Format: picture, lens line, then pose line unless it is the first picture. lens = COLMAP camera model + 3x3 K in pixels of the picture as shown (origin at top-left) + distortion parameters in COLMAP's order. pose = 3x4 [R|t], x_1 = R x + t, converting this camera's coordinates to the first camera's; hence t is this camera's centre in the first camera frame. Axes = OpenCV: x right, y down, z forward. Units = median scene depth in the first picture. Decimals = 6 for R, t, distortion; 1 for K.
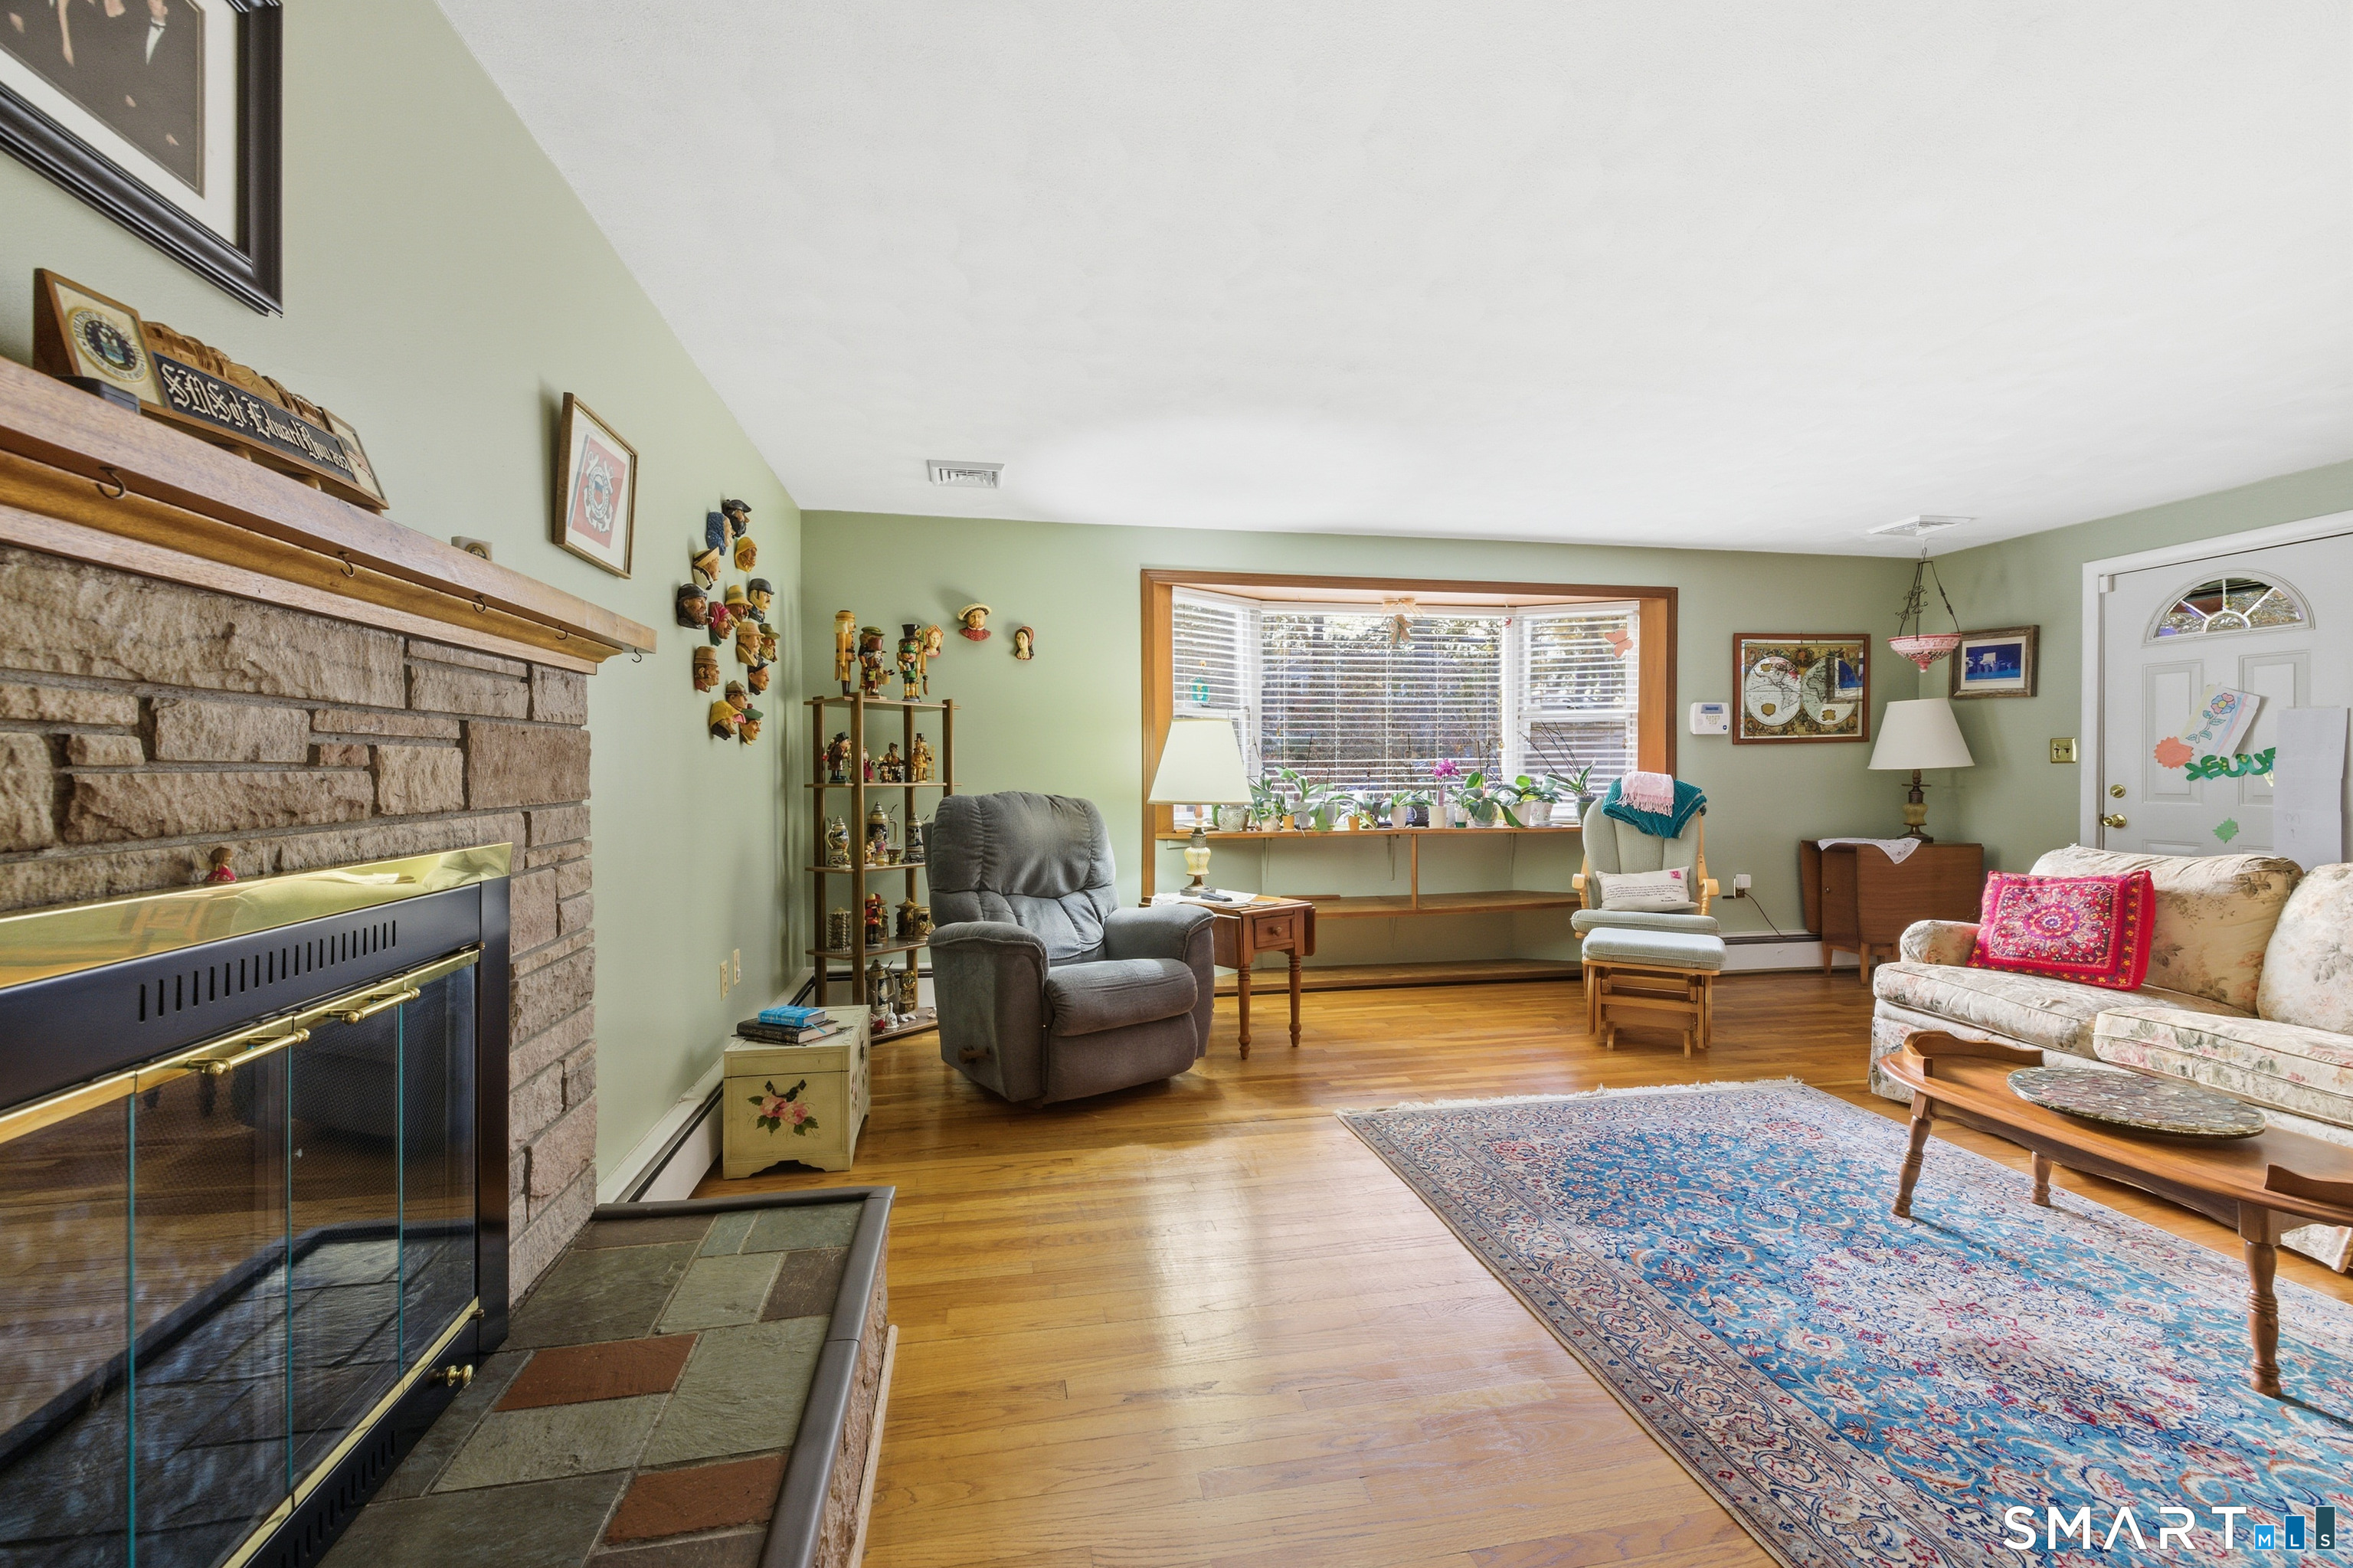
lens RADIAL K [[1015.3, 0, 1185.1], [0, 1015.3, 772.3], [0, 0, 1]] dist [0.003694, -0.000803]
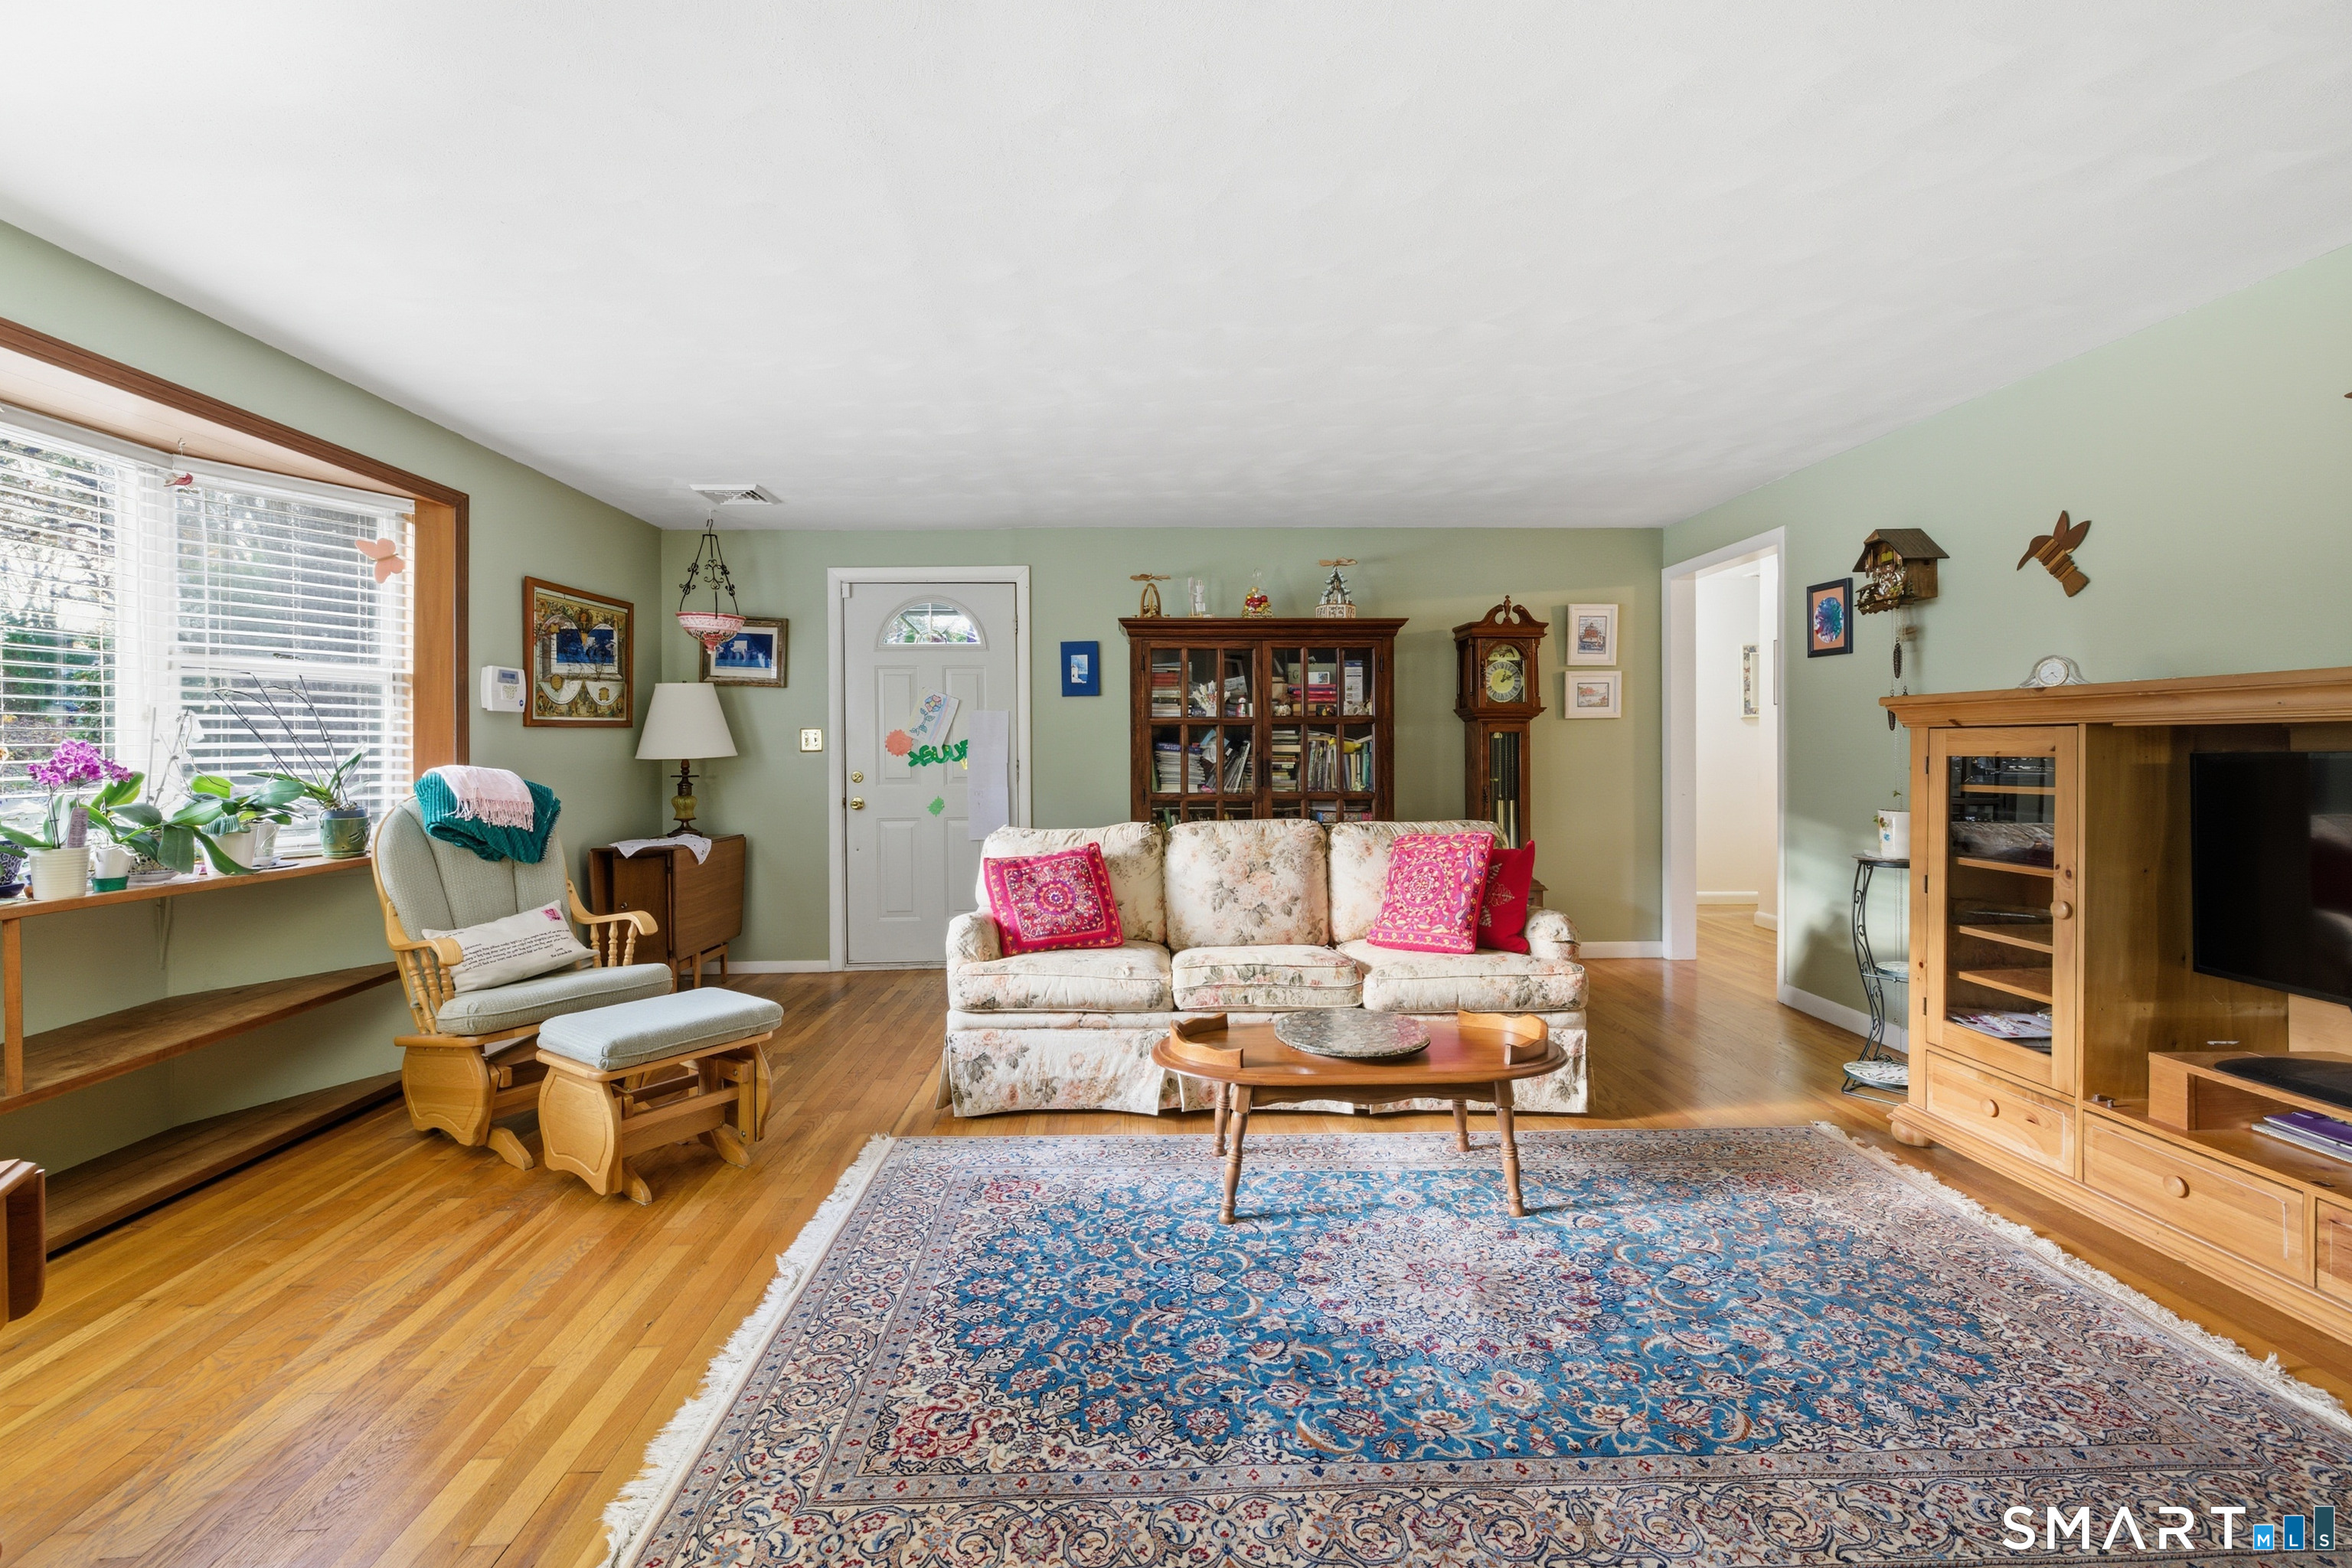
lens RADIAL K [[1014.8, 0, 1190.6], [0, 1014.8, 752.5], [0, 0, 1]] dist [0.003694, -0.000803]
pose [[0.151767, -0.000911, 0.988416, -0.181515], [0.010875, 0.999941, -0.000748, -0.004934], [-0.988357, 0.010862, 0.151767, 0.652116]]
